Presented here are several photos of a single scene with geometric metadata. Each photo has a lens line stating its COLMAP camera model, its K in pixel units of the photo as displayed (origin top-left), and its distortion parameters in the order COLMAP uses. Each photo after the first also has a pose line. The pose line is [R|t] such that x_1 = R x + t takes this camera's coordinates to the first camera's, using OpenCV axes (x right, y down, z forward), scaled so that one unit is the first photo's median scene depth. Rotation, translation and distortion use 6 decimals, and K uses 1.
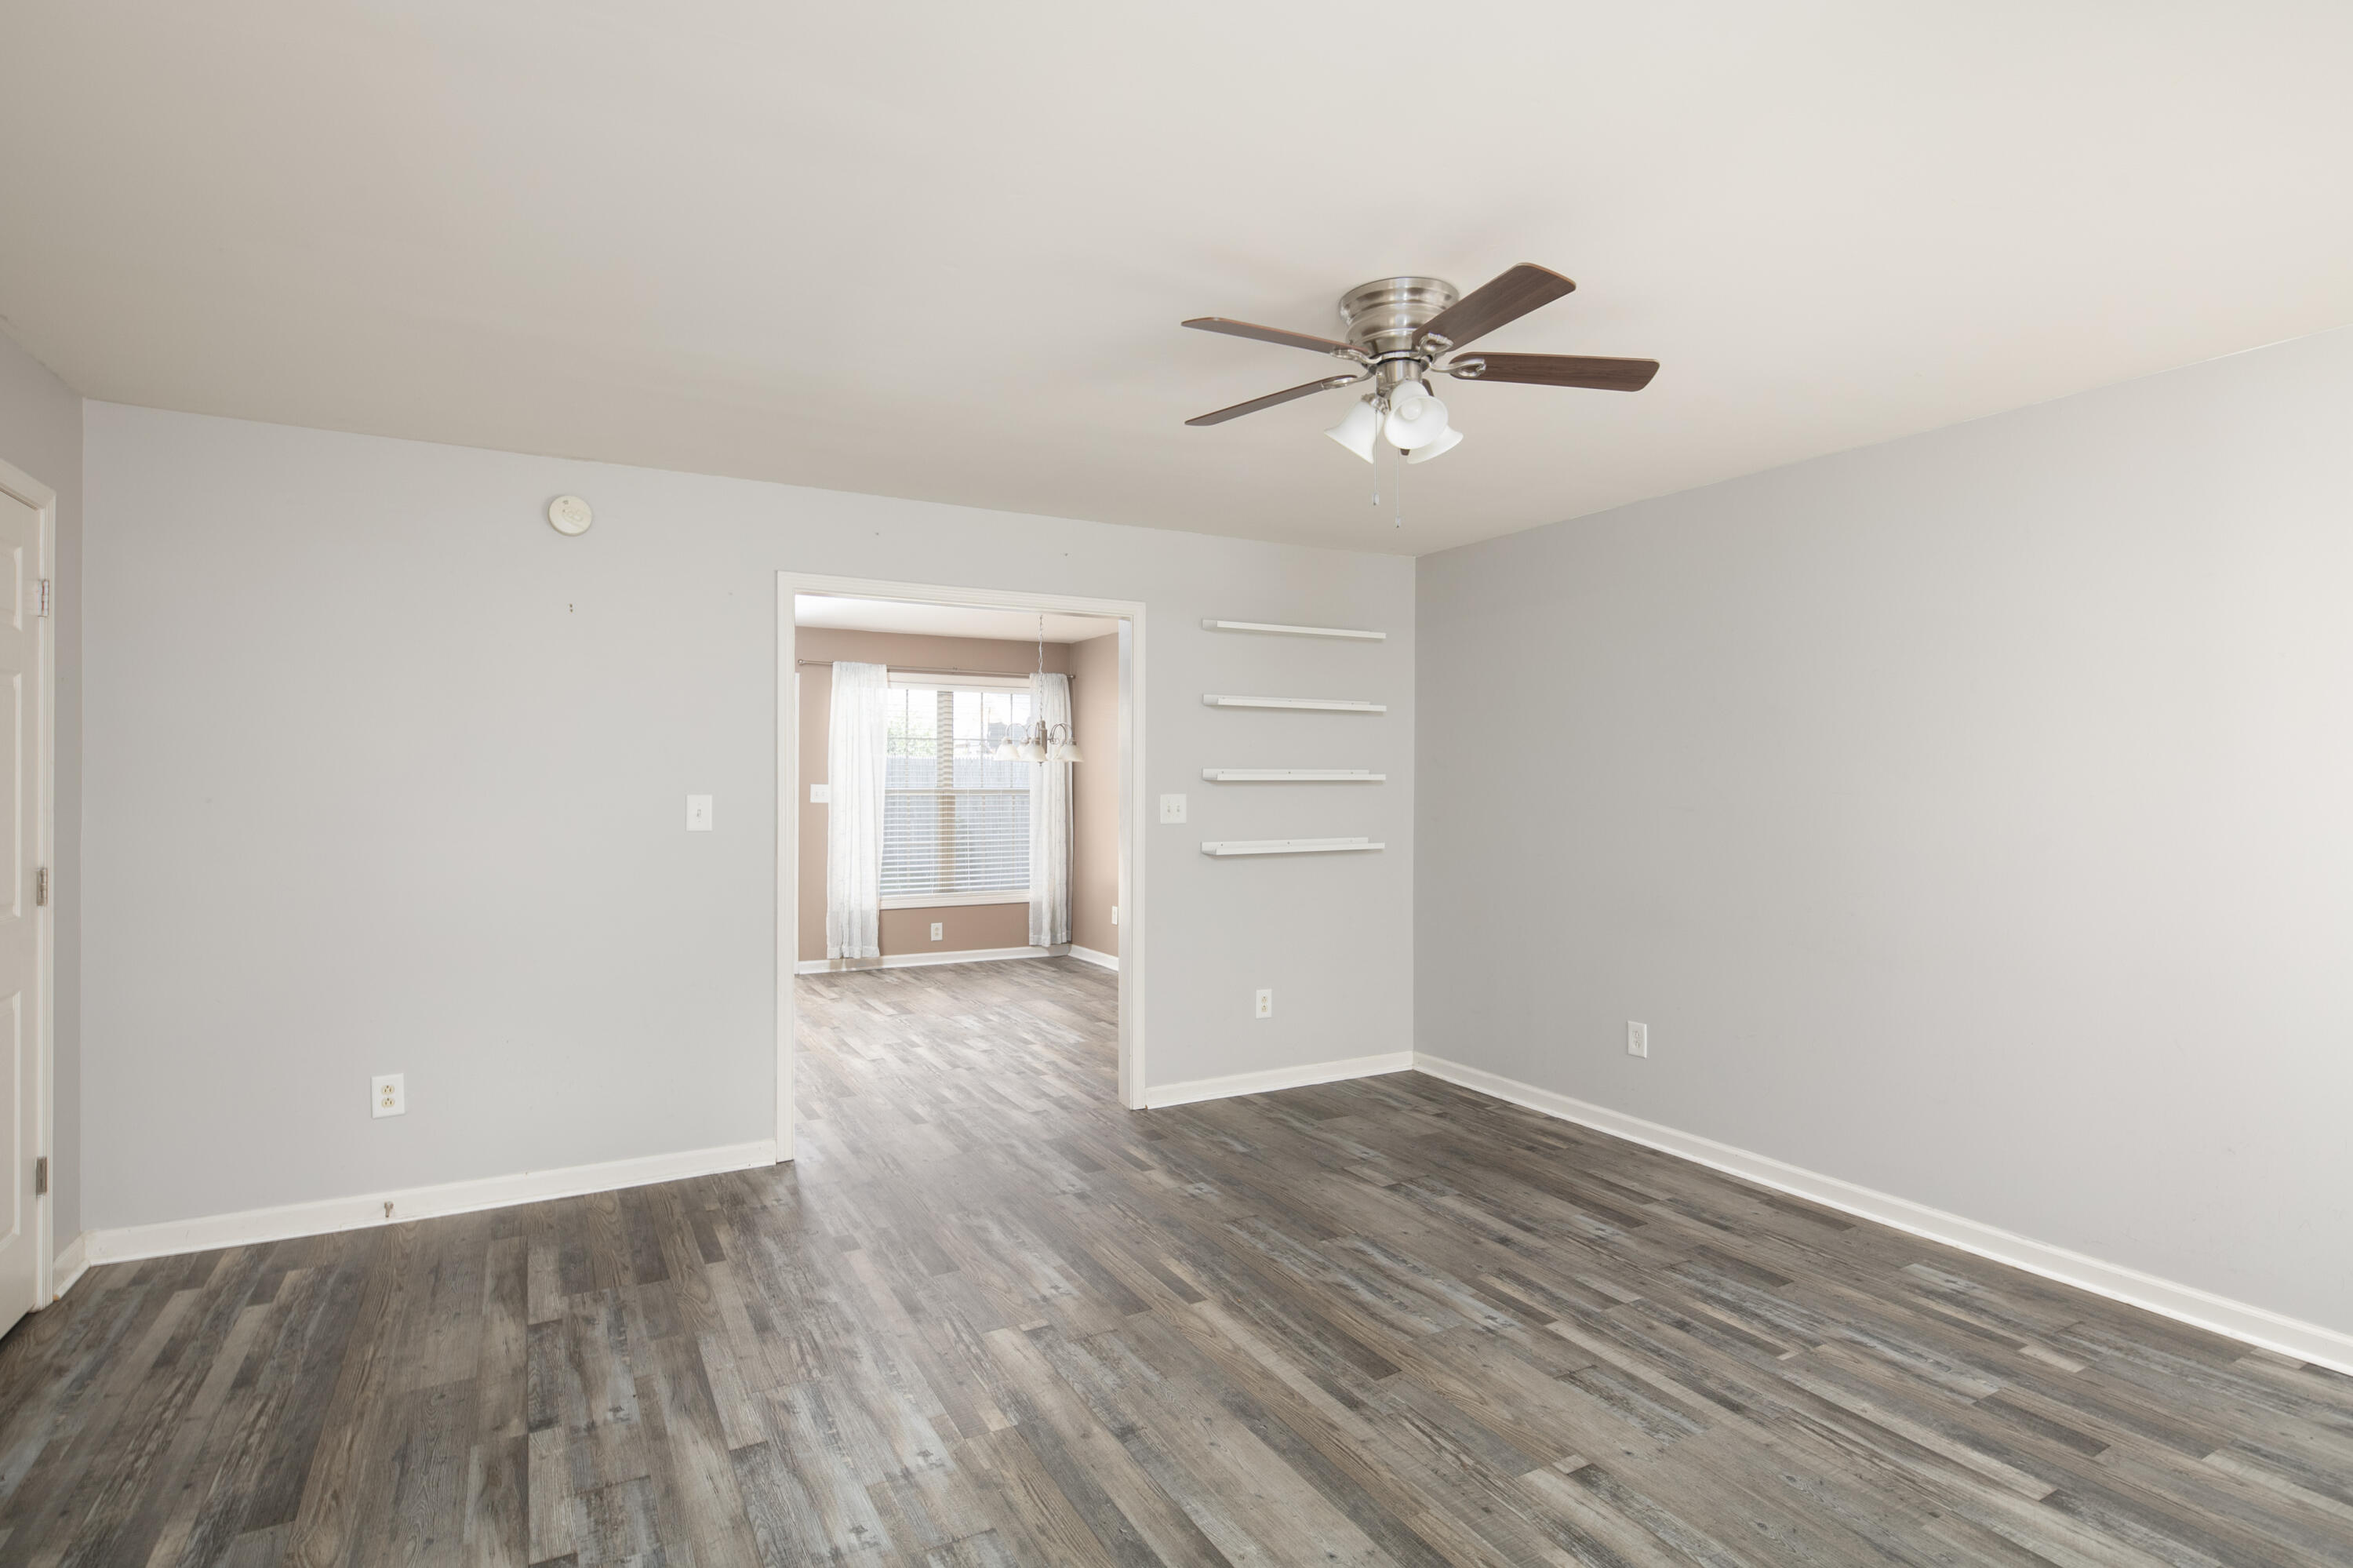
lens RADIAL K [[1161.3, 0, 1176.5], [0, 1161.3, 784.0], [0, 0, 1]] dist [0.000194, -0.001149]
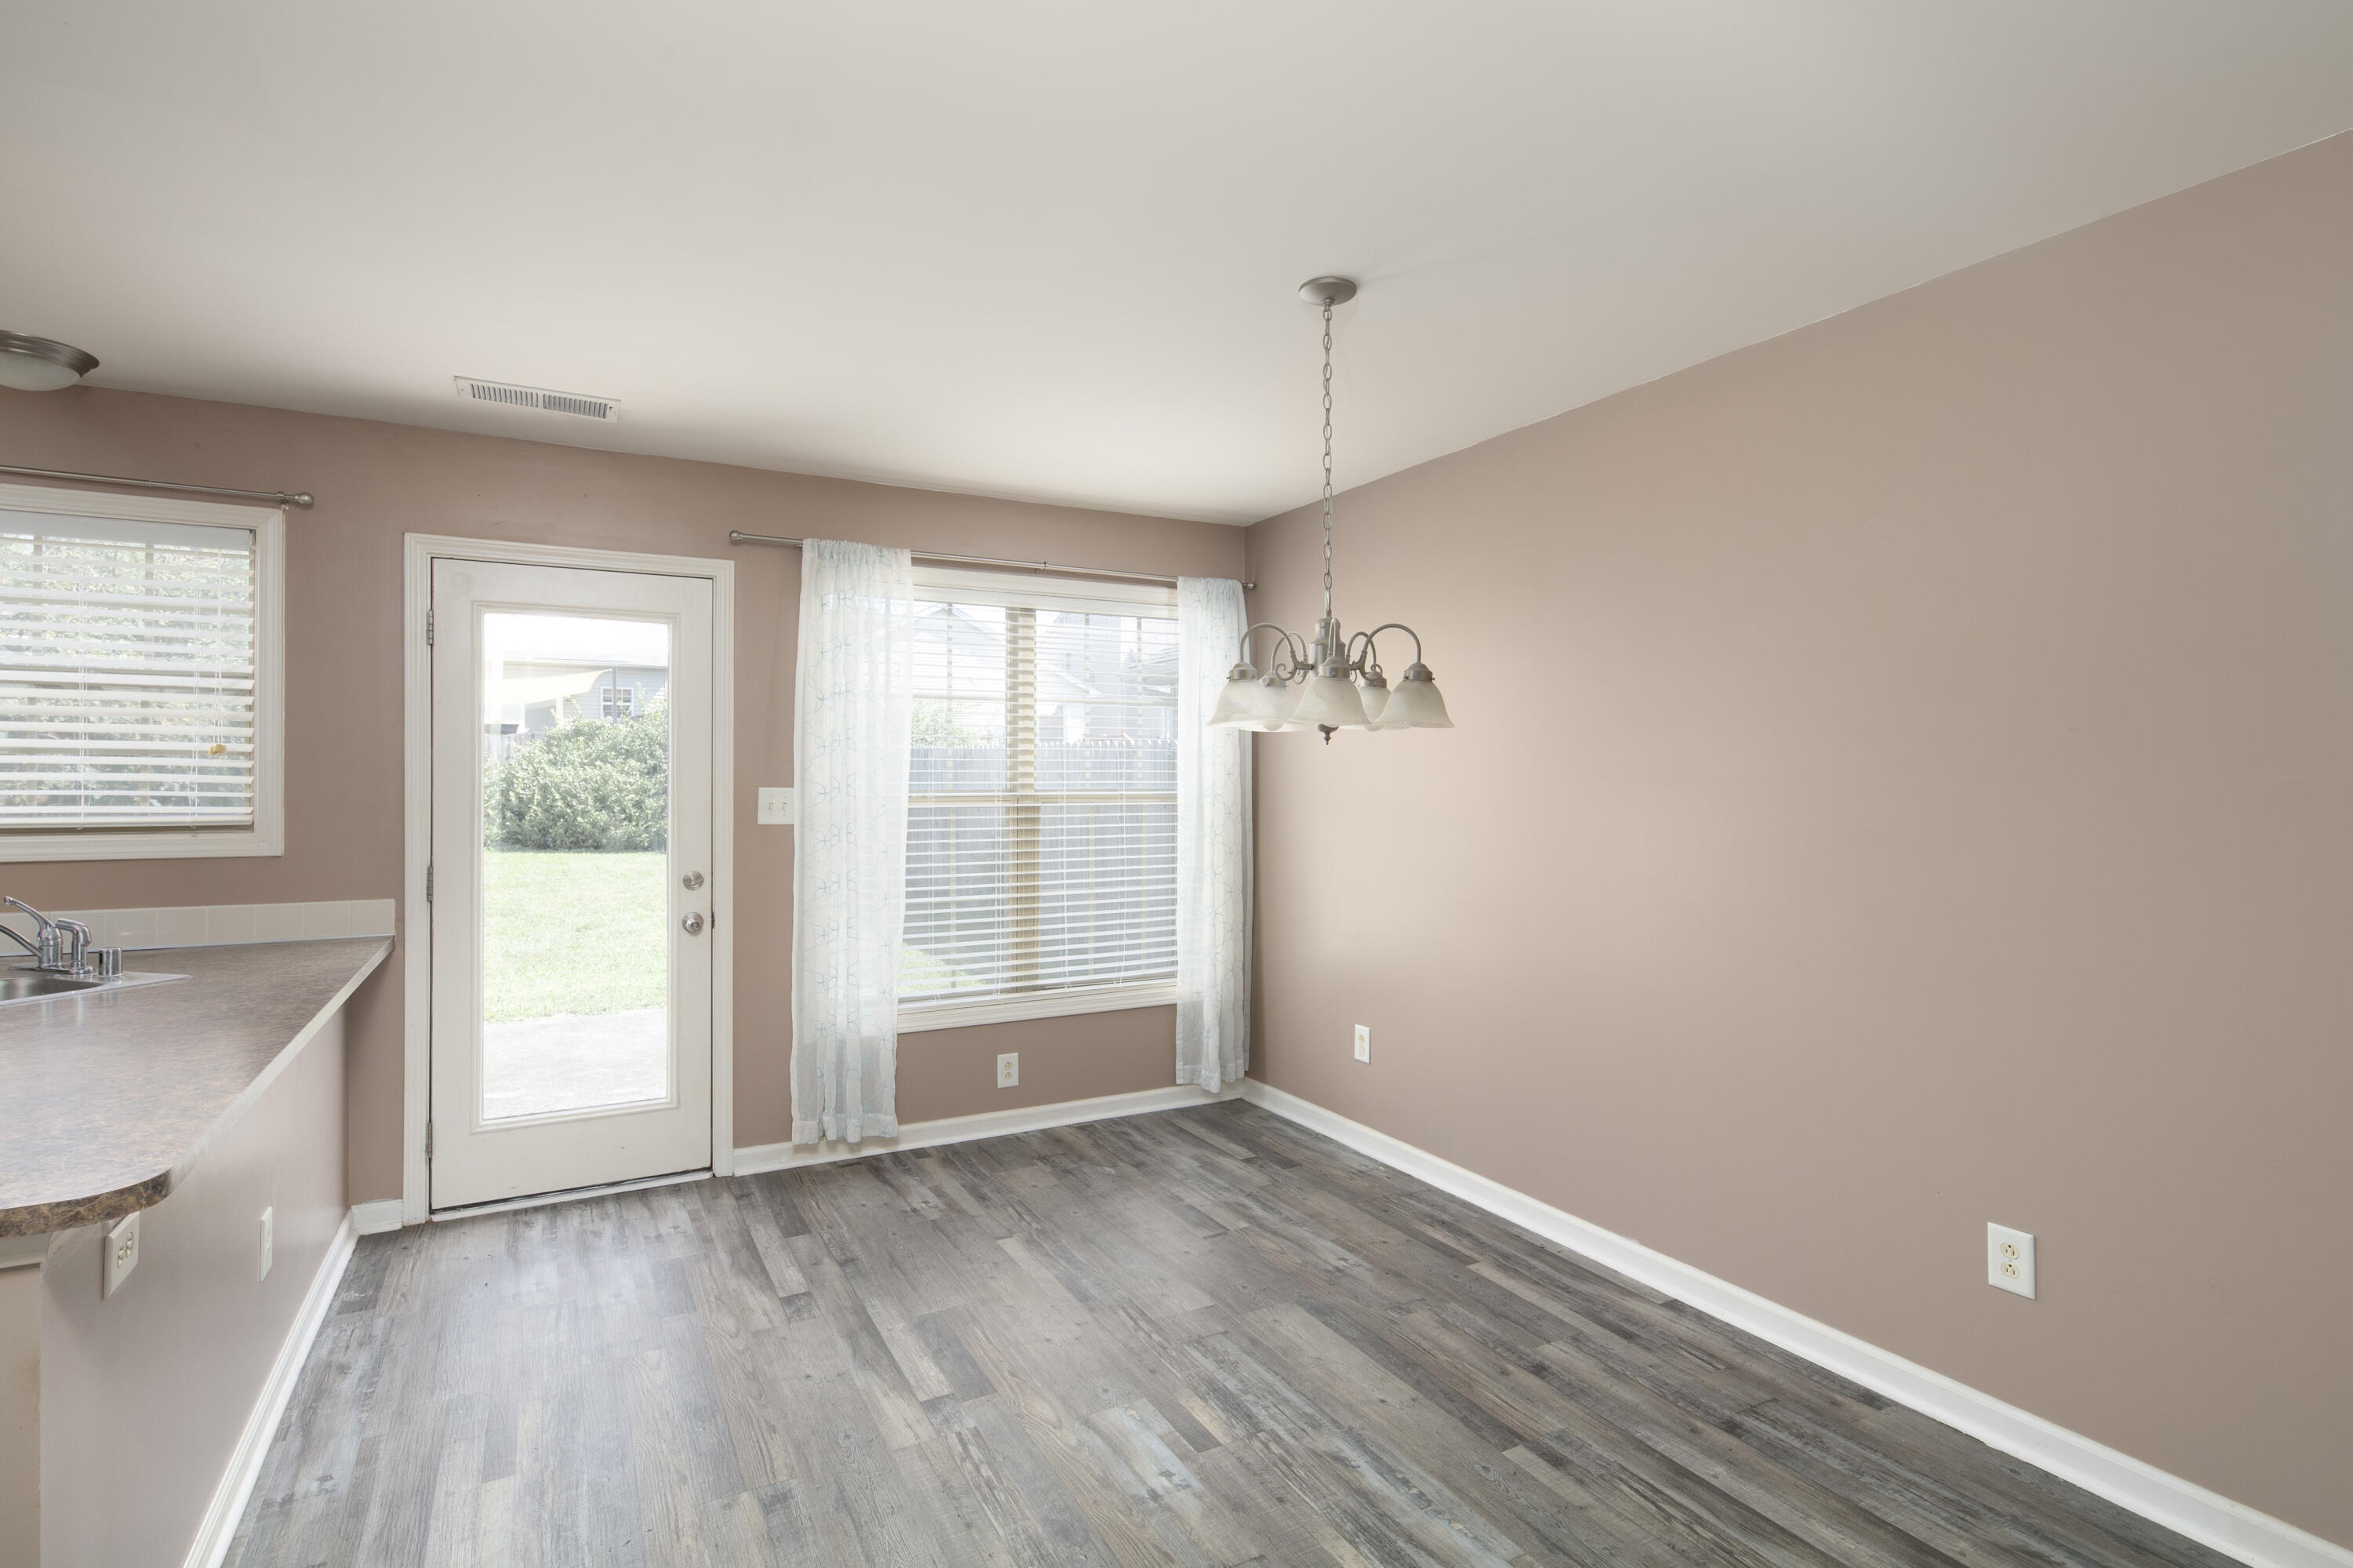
lens RADIAL K [[1117.2, 0, 1176.5], [0, 1117.2, 784.0], [0, 0, 1]] dist [-0.010868, -0.000922]
pose [[0.999984, -0.002377, -0.005089, -0.363488], [0.002405, 0.999982, 0.005536, -0.008618], [0.005075, -0.005548, 0.999972, 1.421431]]
